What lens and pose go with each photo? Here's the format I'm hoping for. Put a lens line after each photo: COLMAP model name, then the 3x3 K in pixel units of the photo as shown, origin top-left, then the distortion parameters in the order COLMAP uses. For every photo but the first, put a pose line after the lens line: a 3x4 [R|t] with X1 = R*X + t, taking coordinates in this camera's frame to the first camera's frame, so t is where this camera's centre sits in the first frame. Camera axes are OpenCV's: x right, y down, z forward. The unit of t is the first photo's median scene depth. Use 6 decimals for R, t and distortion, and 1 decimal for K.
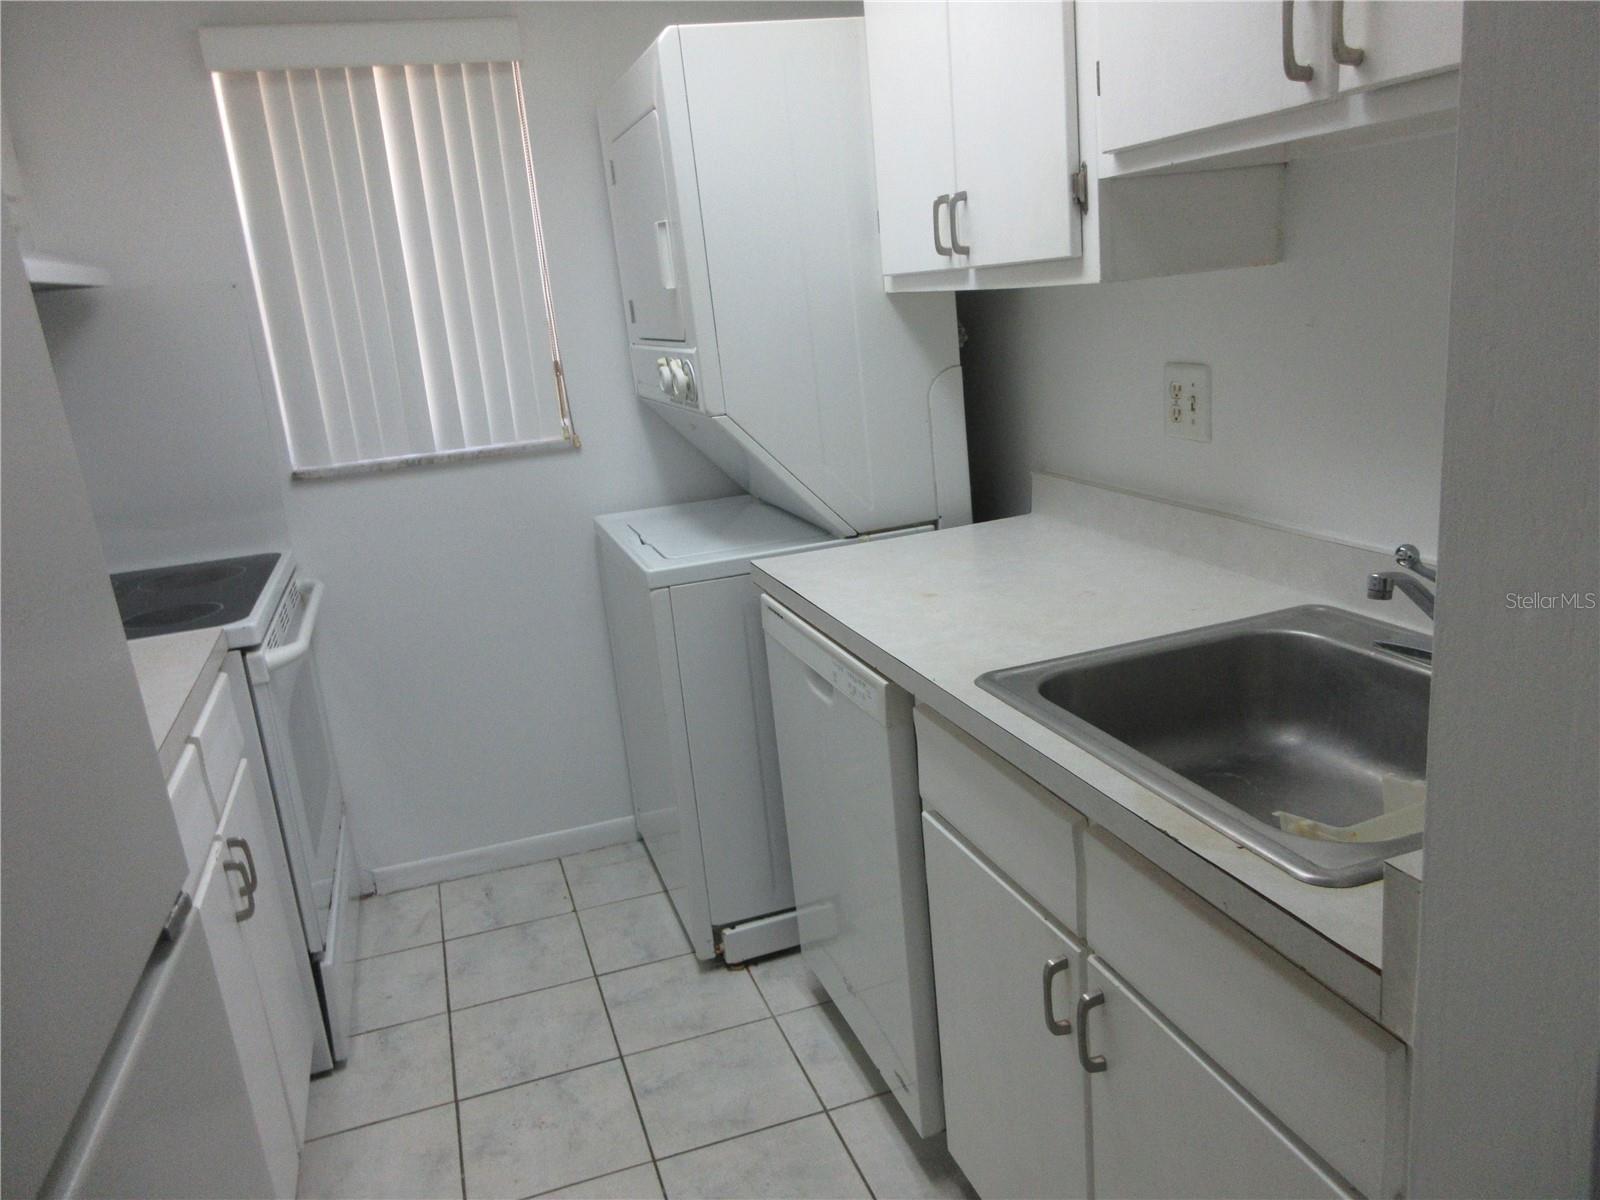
lens RADIAL K [[1190.9, 0, 798.6], [0, 1190.9, 622.2], [0, 0, 1]] dist [0.002892, 0.011292]
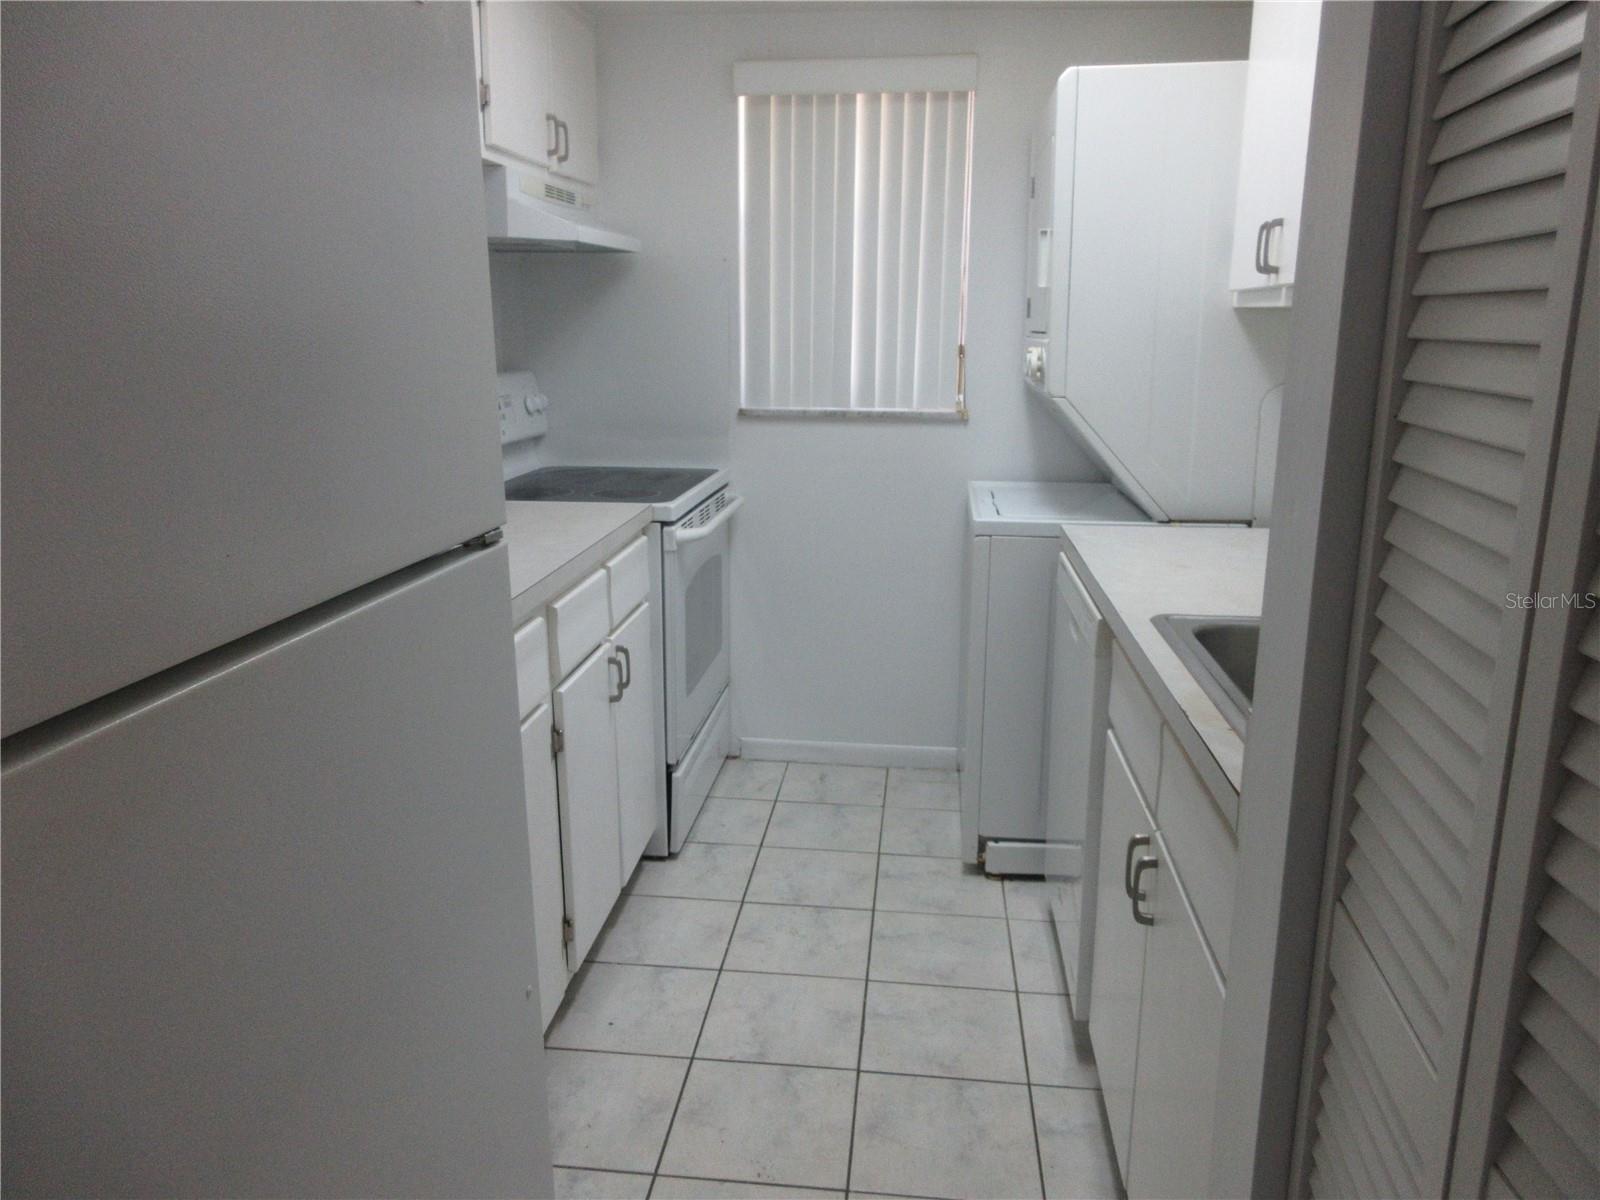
lens RADIAL K [[1190.9, 0, 798.6], [0, 1190.9, 622.2], [0, 0, 1]] dist [0.002892, 0.011292]
pose [[0.905326, 0.191197, -0.379247, 0.168203], [-0.195786, 0.980279, 0.026834, 0.054627], [0.376898, 0.049958, 0.924906, -0.148178]]
